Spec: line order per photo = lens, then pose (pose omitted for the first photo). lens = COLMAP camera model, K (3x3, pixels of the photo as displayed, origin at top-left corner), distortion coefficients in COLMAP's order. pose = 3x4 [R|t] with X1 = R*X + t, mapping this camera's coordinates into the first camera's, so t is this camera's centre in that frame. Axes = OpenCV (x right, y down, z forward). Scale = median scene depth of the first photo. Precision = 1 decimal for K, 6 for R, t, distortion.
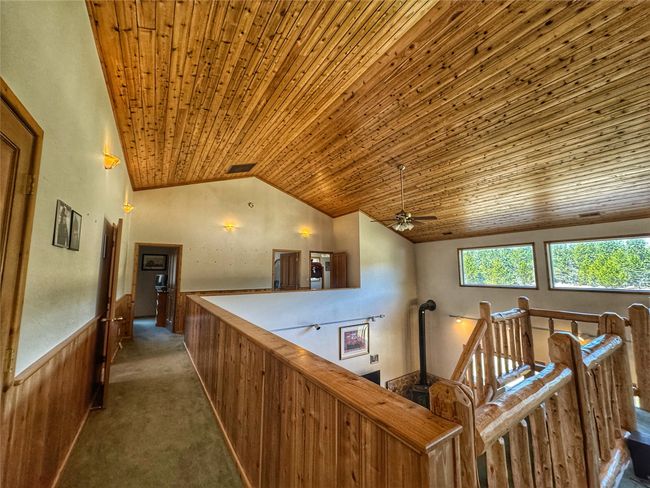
lens RADIAL K [[257.7, 0, 324.4], [0, 257.7, 244.1], [0, 0, 1]] dist [0.018647, 0.000095]
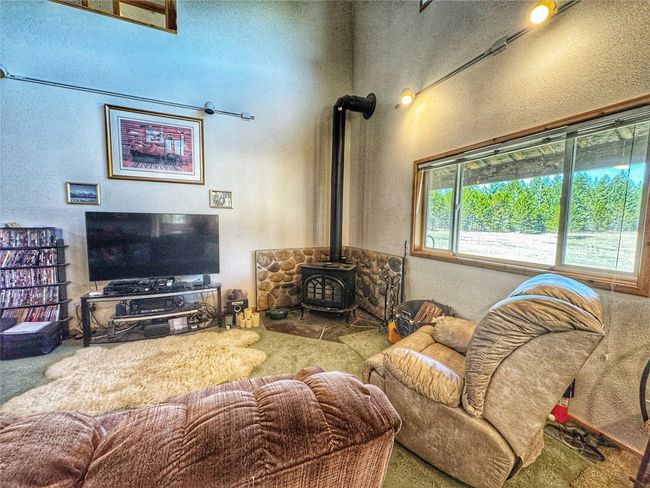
lens RADIAL K [[257.7, 0, 324.4], [0, 257.7, 243.8], [0, 0, 1]] dist [0.018647, 0.000095]
pose [[0.988033, 0.018254, -0.153161, 0.479918], [0.012794, 0.979852, 0.199314, 0.451403], [0.153713, -0.198888, 0.967892, 0.562669]]
